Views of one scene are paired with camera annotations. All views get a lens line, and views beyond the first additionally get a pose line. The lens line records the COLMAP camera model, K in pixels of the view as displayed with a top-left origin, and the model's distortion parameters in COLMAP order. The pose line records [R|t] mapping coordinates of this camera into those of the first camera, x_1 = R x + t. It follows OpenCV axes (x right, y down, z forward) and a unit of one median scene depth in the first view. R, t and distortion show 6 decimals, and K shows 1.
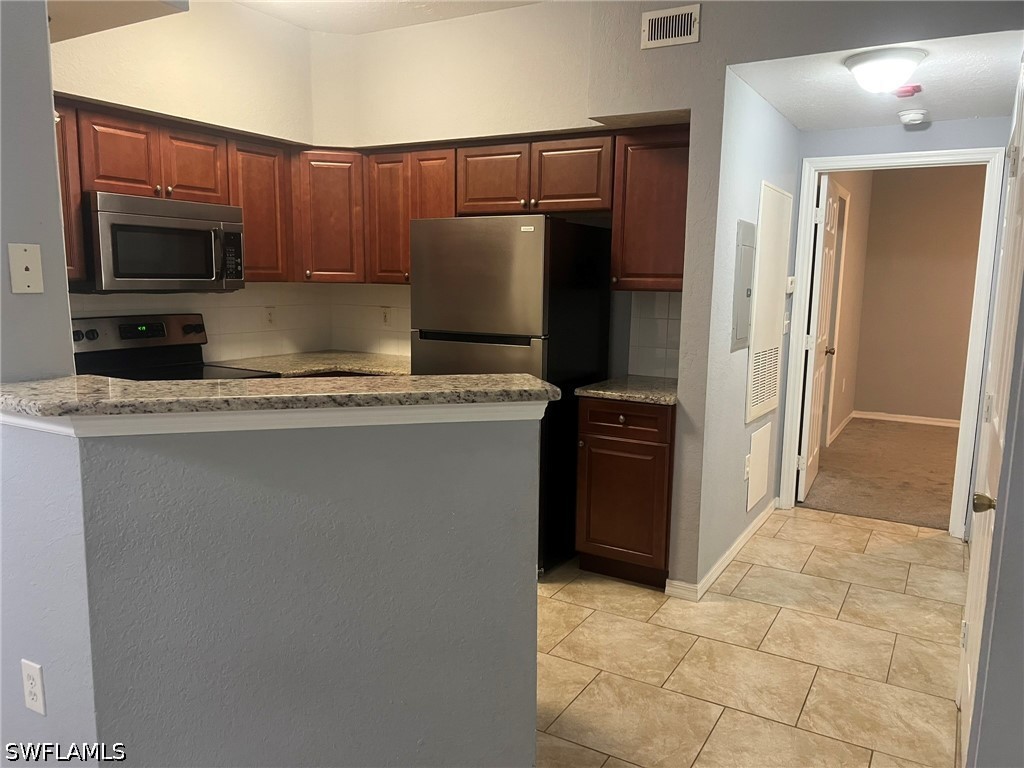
lens RADIAL K [[764.2, 0, 528.2], [0, 764.2, 376.8], [0, 0, 1]] dist [0.059438, -0.073137]
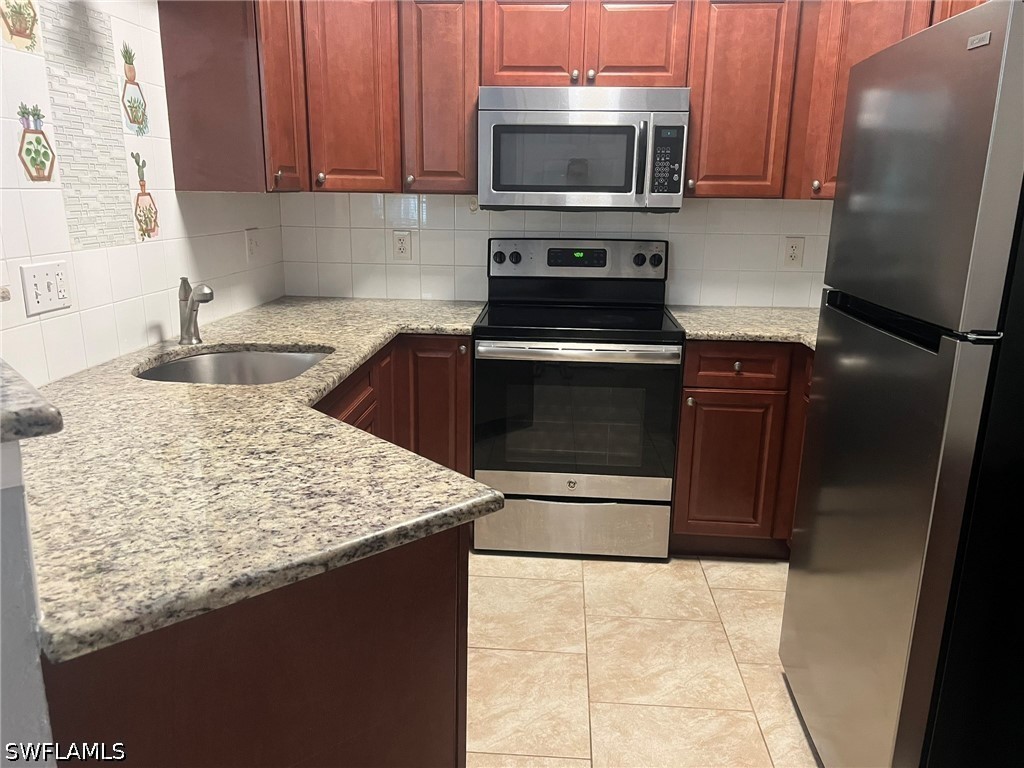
lens RADIAL K [[792.3, 0, 514.2], [0, 792.3, 388.4], [0, 0, 1]] dist [0.009144, 0.002014]
pose [[0.443680, 0.207081, -0.871932, 0.232462], [-0.121355, 0.977858, 0.170487, -0.056180], [0.887931, 0.030171, 0.458987, 0.525765]]
